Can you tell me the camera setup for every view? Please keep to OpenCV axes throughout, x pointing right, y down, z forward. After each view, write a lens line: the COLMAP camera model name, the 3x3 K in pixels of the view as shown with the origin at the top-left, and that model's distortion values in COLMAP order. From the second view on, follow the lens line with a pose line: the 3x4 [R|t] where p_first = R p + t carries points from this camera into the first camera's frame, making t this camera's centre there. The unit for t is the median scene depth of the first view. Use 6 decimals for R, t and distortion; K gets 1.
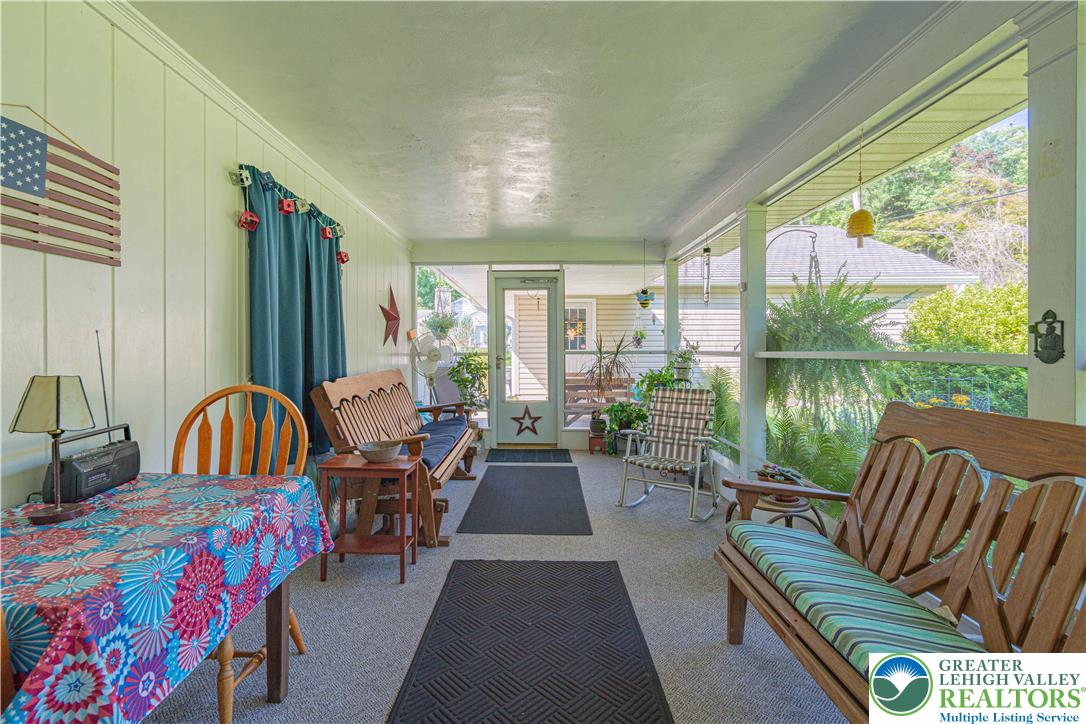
lens RADIAL K [[497.1, 0, 536.6], [0, 497.1, 355.2], [0, 0, 1]] dist [-0.005566, 0.001827]
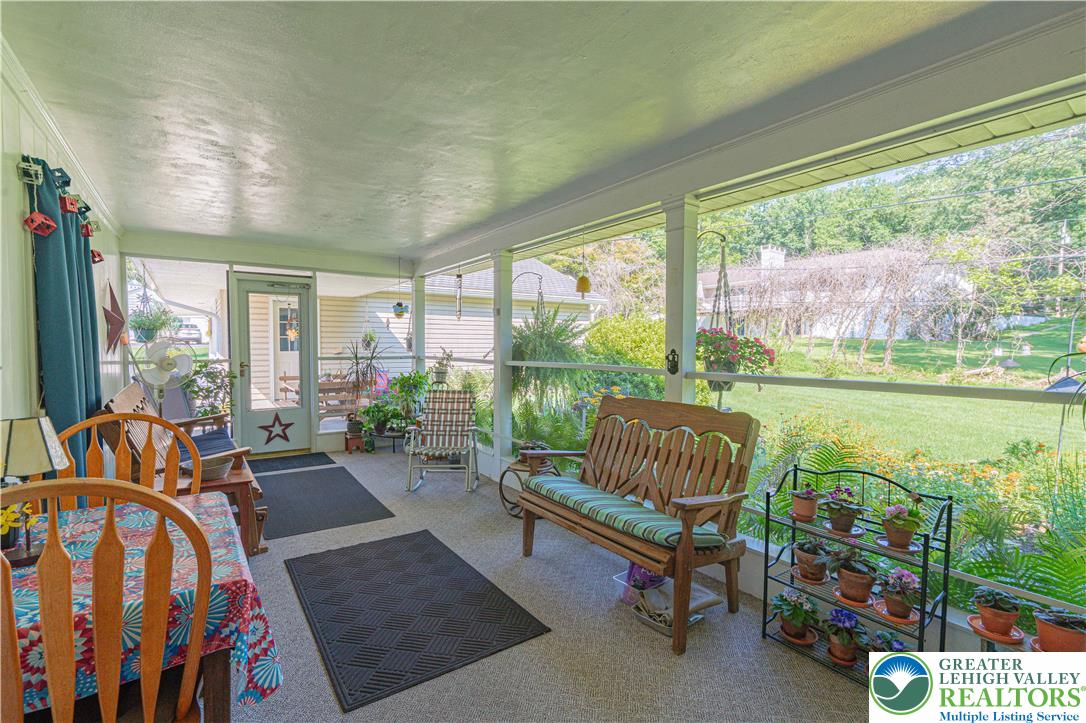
lens RADIAL K [[497.1, 0, 546.5], [0, 497.1, 366.7], [0, 0, 1]] dist [-0.005566, 0.001827]
pose [[0.806890, -0.019124, 0.590392, -0.249710], [-0.000853, 0.999437, 0.033539, -0.034093], [-0.590701, -0.027565, 0.806420, -0.148008]]
